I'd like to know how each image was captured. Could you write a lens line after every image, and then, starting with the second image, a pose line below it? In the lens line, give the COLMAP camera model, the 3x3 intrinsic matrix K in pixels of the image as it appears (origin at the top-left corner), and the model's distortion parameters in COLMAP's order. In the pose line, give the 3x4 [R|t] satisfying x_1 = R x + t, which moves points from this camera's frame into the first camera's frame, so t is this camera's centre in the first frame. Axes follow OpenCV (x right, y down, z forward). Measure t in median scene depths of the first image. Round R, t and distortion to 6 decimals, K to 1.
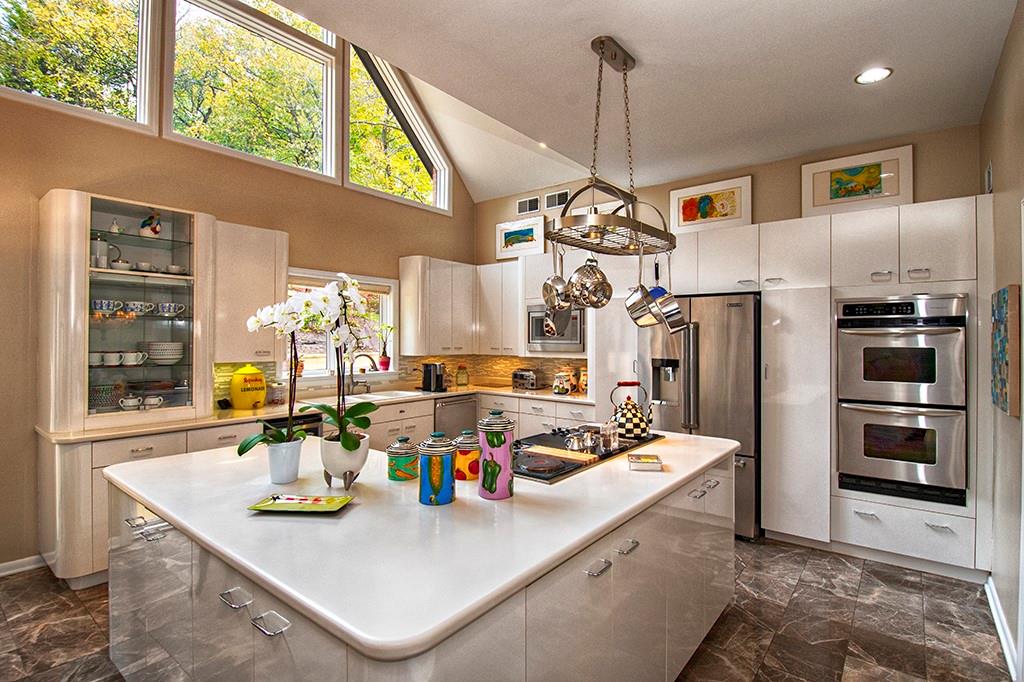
lens RADIAL K [[486.5, 0, 512.0], [0, 486.5, 341.0], [0, 0, 1]] dist [-0.001677, -0.000393]
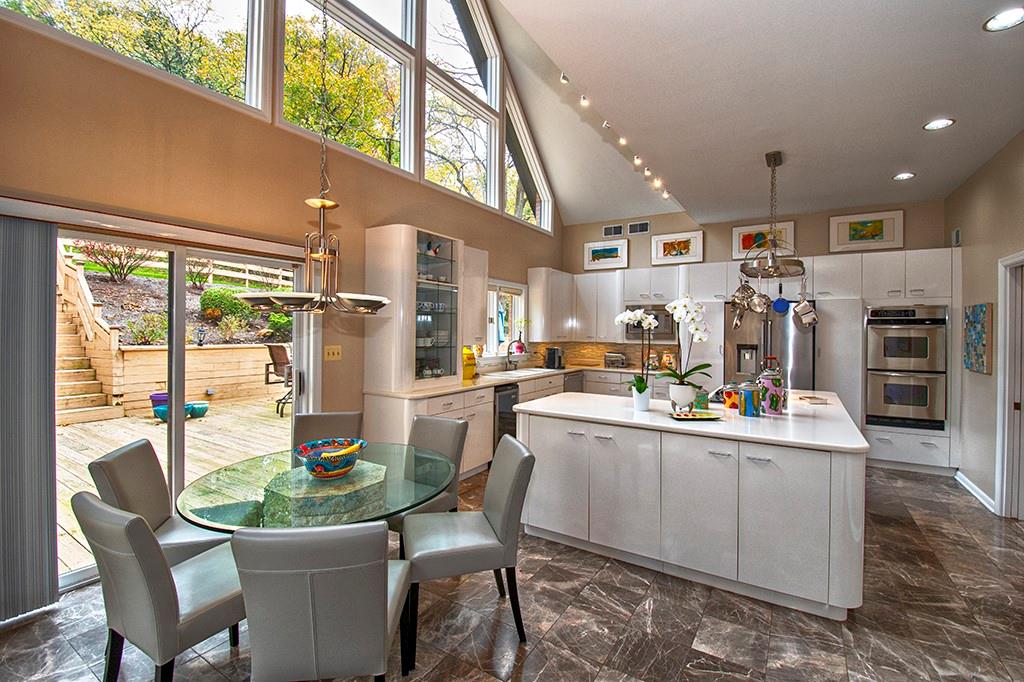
lens RADIAL K [[445.9, 0, 512.9], [0, 445.9, 333.6], [0, 0, 1]] dist [0.000834, 0.000052]
pose [[0.992705, 0.005876, 0.120426, -0.587644], [-0.006182, 0.999979, 0.002170, 0.006347], [-0.120410, -0.002898, 0.992720, -0.284070]]
